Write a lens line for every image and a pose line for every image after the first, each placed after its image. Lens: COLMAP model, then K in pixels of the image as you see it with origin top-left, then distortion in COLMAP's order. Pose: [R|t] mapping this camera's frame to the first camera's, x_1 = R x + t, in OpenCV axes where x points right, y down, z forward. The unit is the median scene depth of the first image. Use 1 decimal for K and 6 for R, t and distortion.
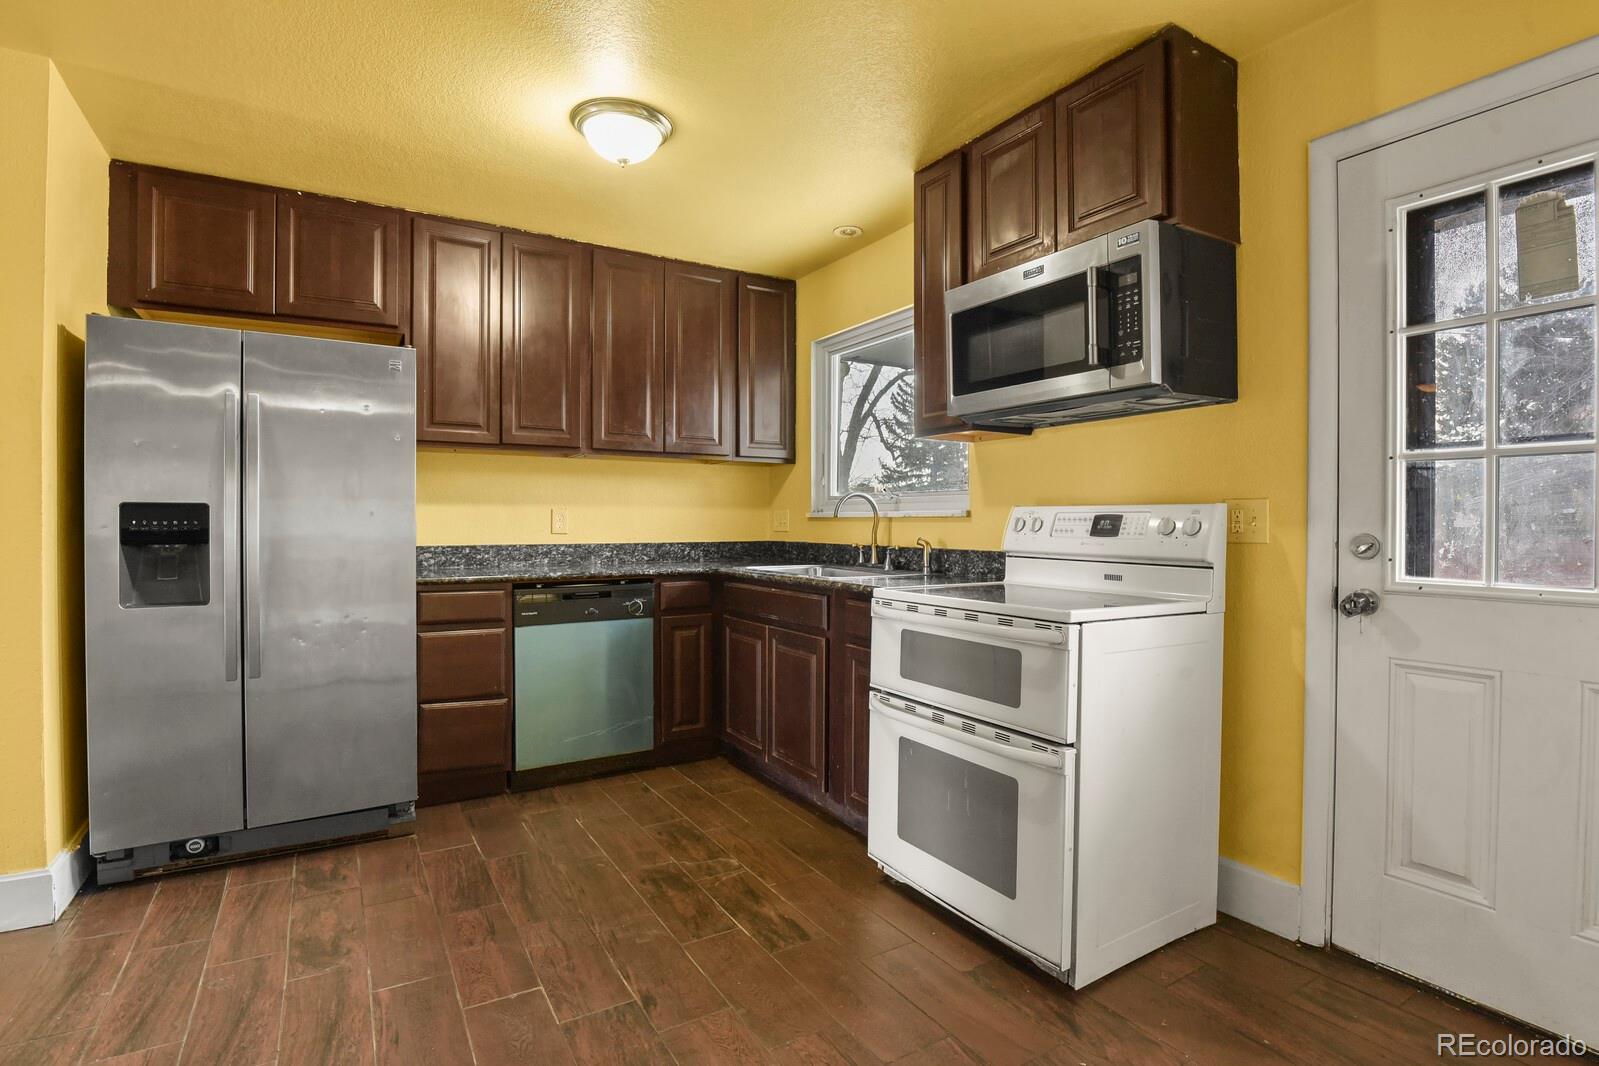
lens RADIAL K [[789.4, 0, 801.1], [0, 789.4, 523.5], [0, 0, 1]] dist [-0.021993, -0.004638]
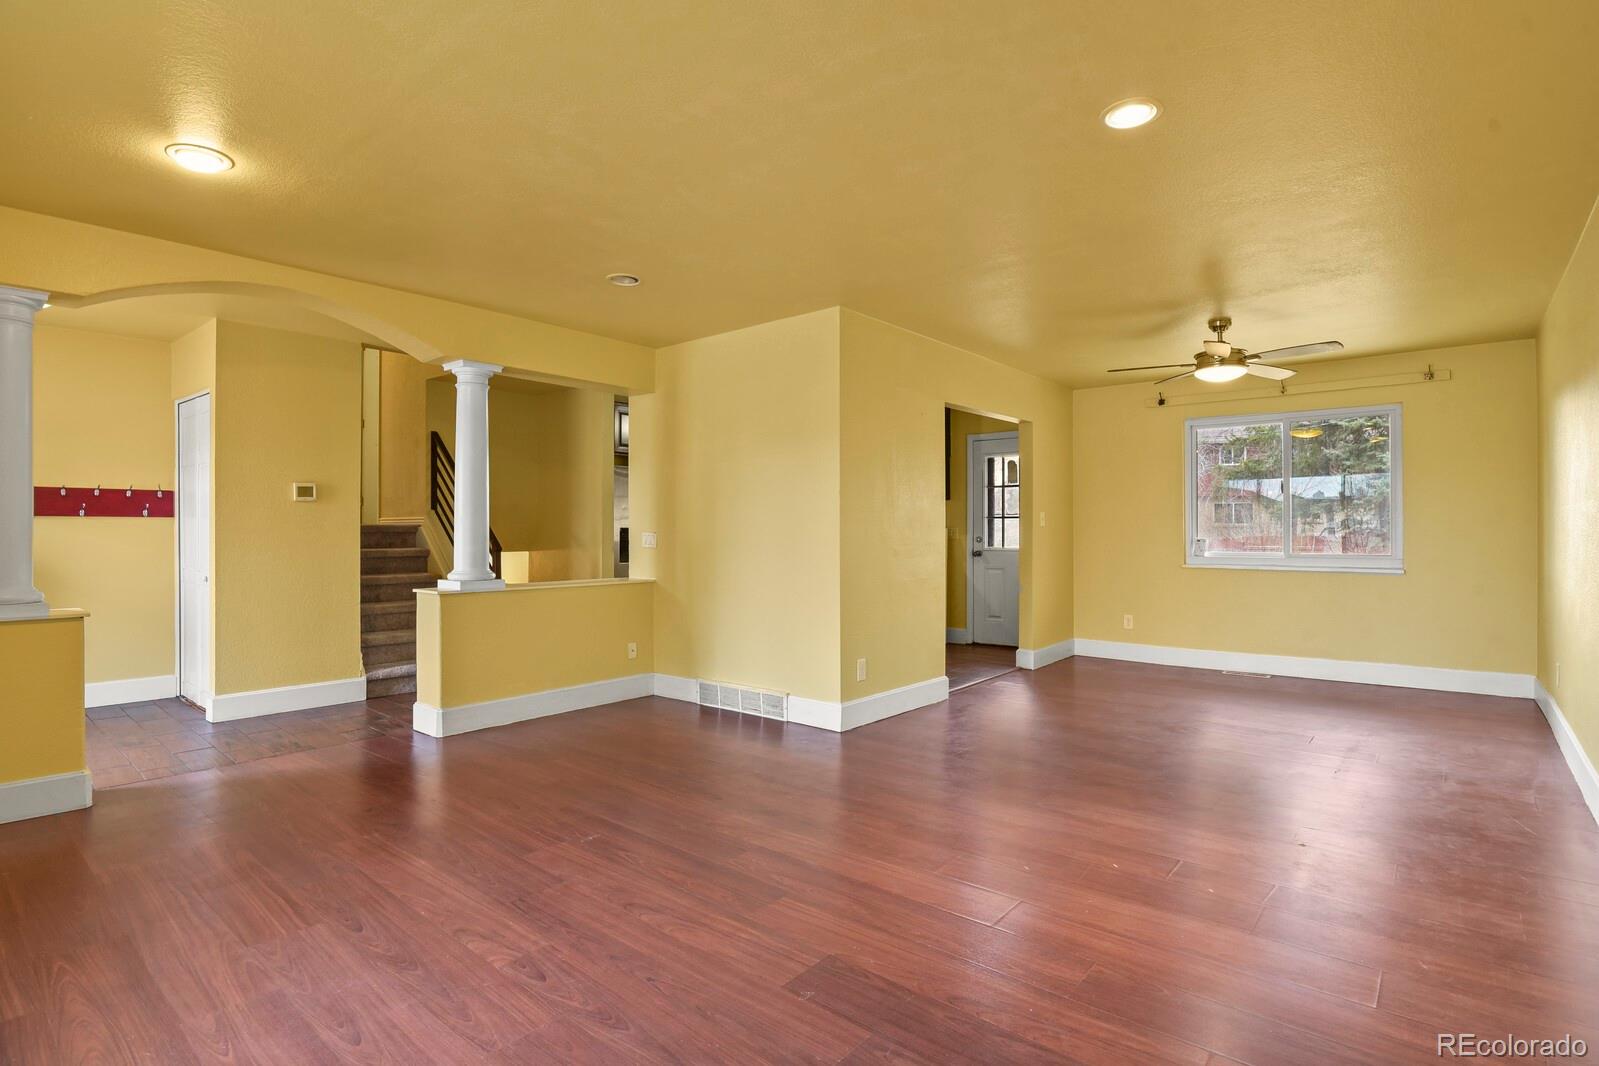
lens RADIAL K [[789.4, 0, 808.4], [0, 789.4, 523.2], [0, 0, 1]] dist [-0.021993, -0.004638]
pose [[0.945686, -0.000353, 0.325083, -1.043645], [0.004225, 0.999928, -0.011206, -0.008627], [-0.325055, 0.011971, 0.945619, -1.868214]]
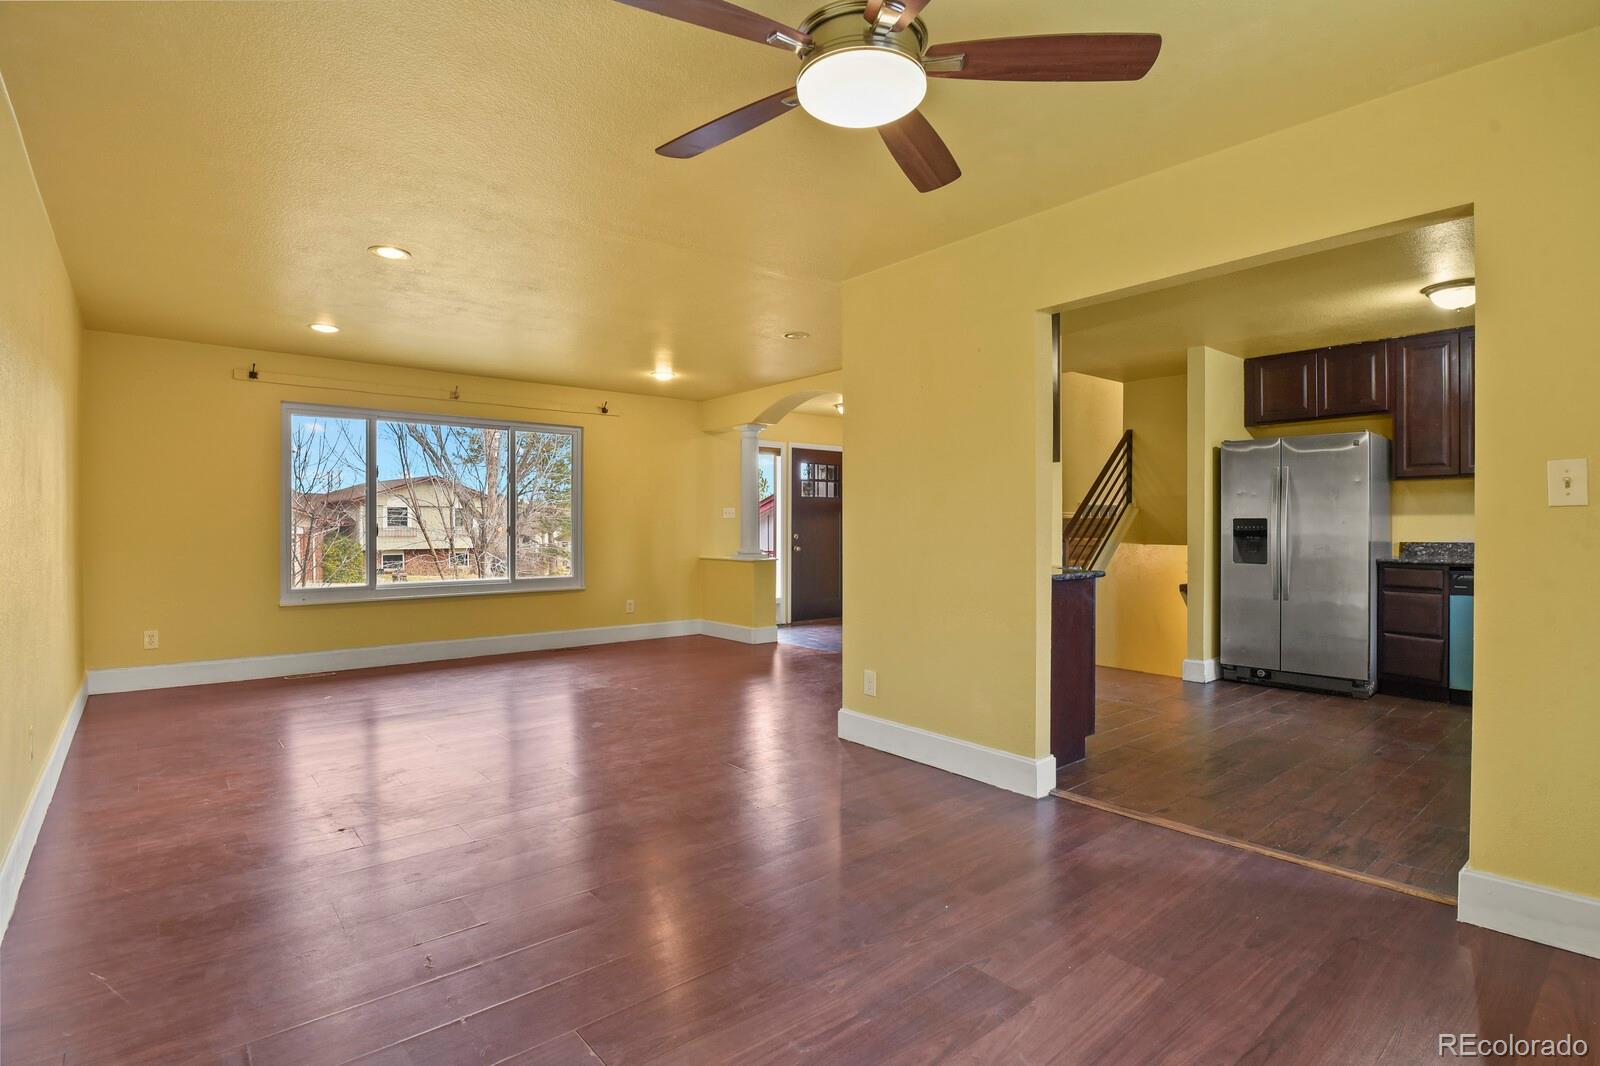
lens RADIAL K [[789.9, 0, 808.8], [0, 789.9, 531.1], [0, 0, 1]] dist [-0.021993, -0.004638]
pose [[0.157992, 0.004050, -0.987432, 1.143026], [0.001813, 0.999989, 0.004392, -0.002907], [0.987439, -0.002484, 0.157983, -0.590212]]
